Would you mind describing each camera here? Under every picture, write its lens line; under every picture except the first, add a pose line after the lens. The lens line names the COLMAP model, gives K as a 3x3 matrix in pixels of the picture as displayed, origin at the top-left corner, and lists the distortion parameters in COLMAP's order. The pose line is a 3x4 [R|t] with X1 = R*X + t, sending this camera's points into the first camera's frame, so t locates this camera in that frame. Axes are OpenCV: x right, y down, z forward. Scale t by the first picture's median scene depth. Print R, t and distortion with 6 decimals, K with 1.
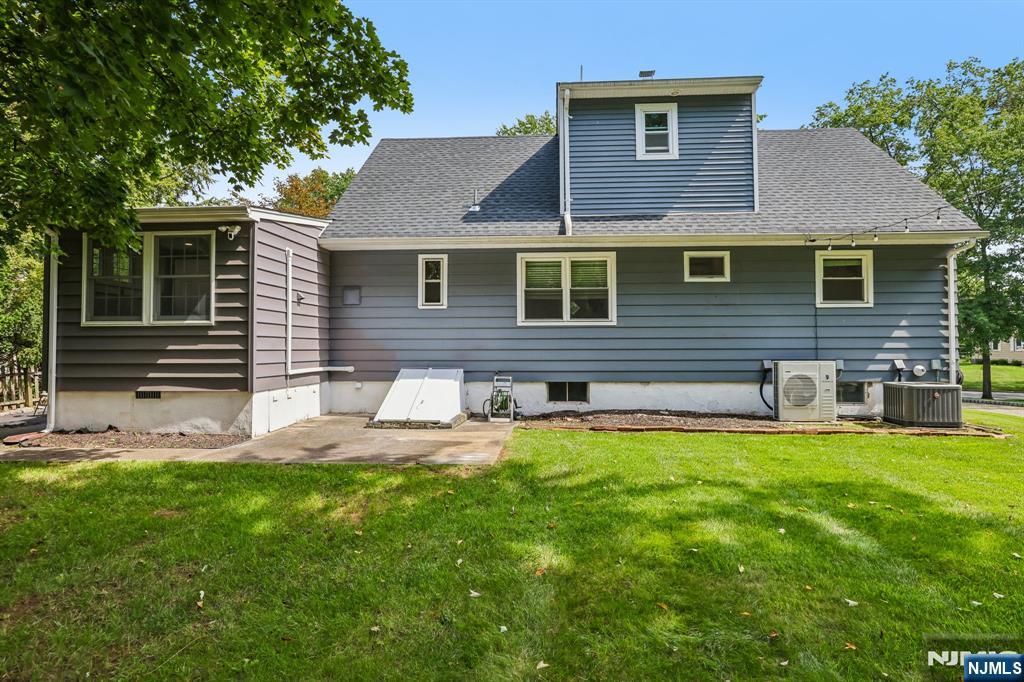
lens RADIAL K [[608.4, 0, 513.2], [0, 608.4, 327.7], [0, 0, 1]] dist [0.018249, 0.000505]
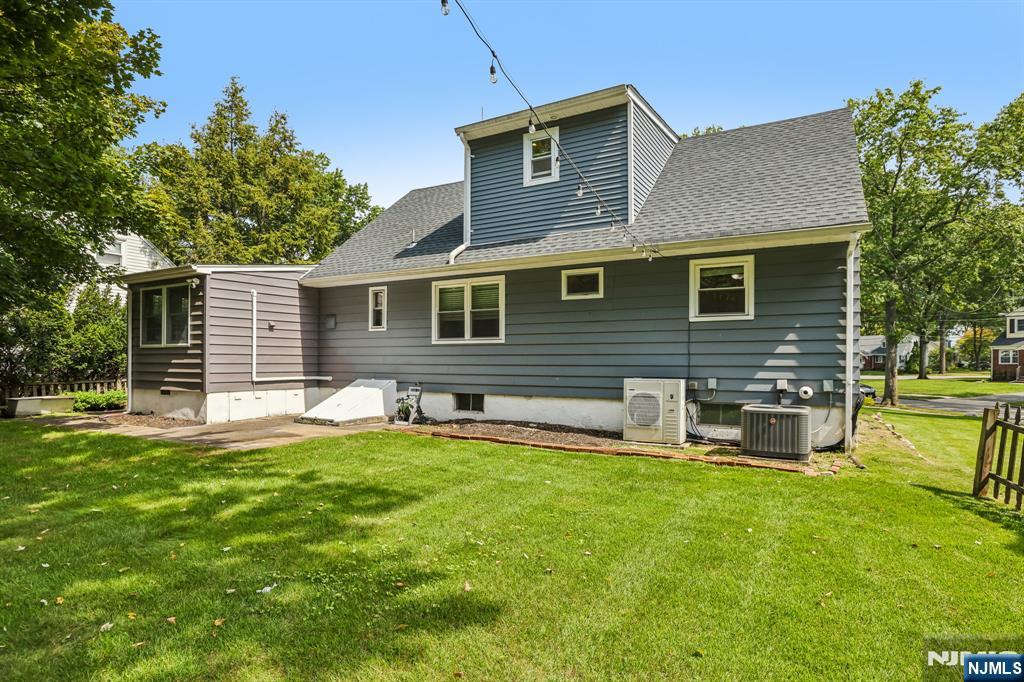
lens RADIAL K [[553.9, 0, 511.4], [0, 553.9, 357.0], [0, 0, 1]] dist [-0.000342, -0.000145]
pose [[0.891261, 0.001545, -0.453488, 0.629244], [0.009927, 0.999688, 0.022916, -0.001516], [0.453382, -0.024926, 0.890968, 0.124567]]
